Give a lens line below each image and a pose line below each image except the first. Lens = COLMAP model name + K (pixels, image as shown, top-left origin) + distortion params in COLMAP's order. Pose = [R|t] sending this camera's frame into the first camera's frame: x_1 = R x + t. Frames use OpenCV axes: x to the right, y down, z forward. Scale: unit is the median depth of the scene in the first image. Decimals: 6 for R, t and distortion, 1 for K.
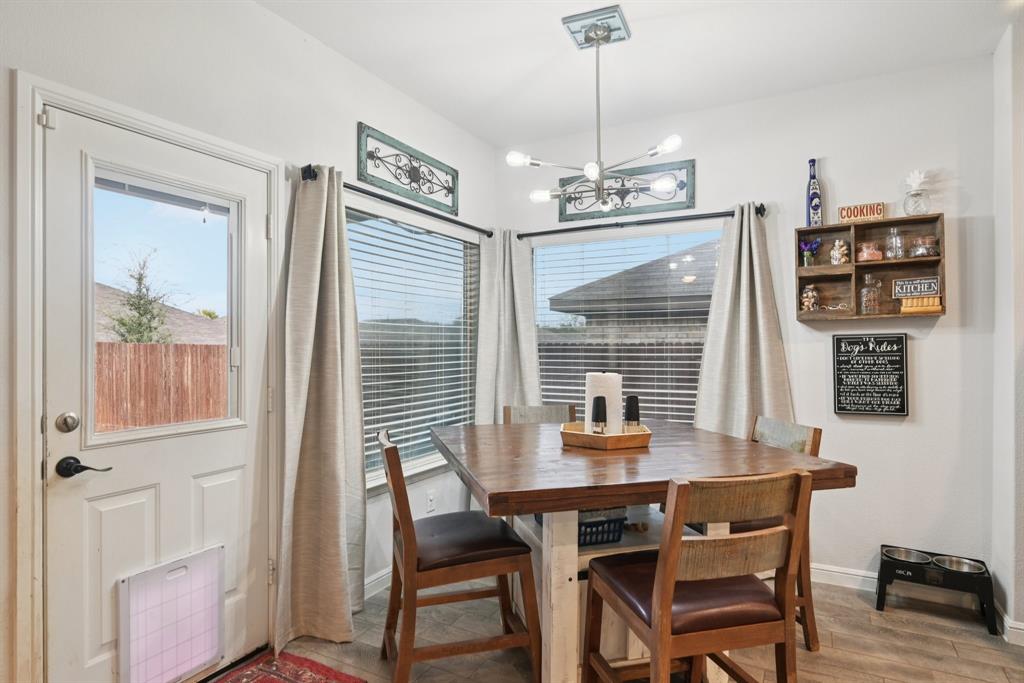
lens RADIAL K [[564.6, 0, 519.2], [0, 564.6, 344.9], [0, 0, 1]] dist [0.004220, 0.000861]
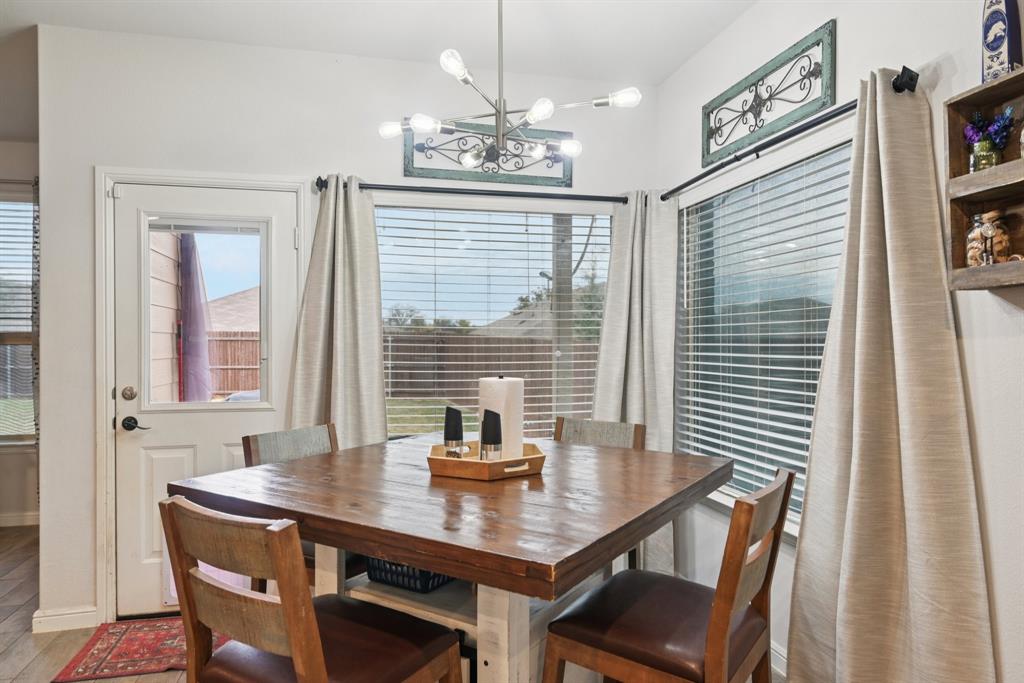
lens RADIAL K [[646.1, 0, 508.3], [0, 646.1, 342.1], [0, 0, 1]] dist [-0.002356, 0.003844]
pose [[0.669350, 0.000603, -0.742947, 0.676587], [0.000101, 1.000000, 0.000902, 0.000804], [0.742948, -0.000679, 0.669349, 0.364414]]
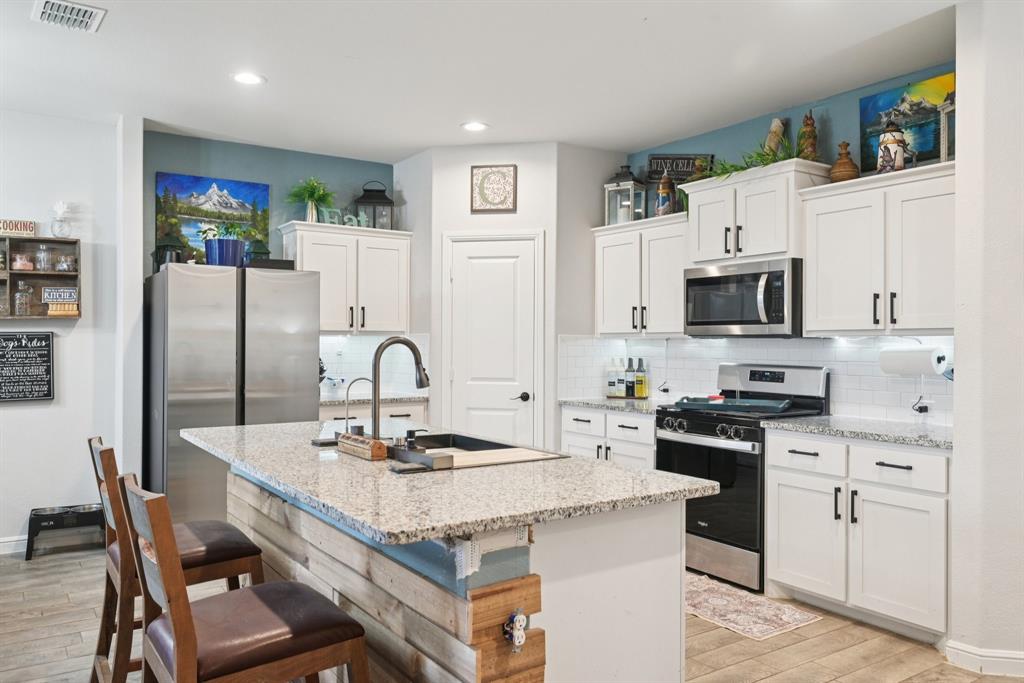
lens RADIAL K [[758.3, 0, 514.7], [0, 758.3, 340.4], [0, 0, 1]] dist [-0.005954, -0.002233]
pose [[0.465434, 0.006038, 0.885062, -0.299312], [-0.001172, 0.999980, -0.006205, 0.006935], [-0.885082, 0.001851, 0.465432, -0.646618]]
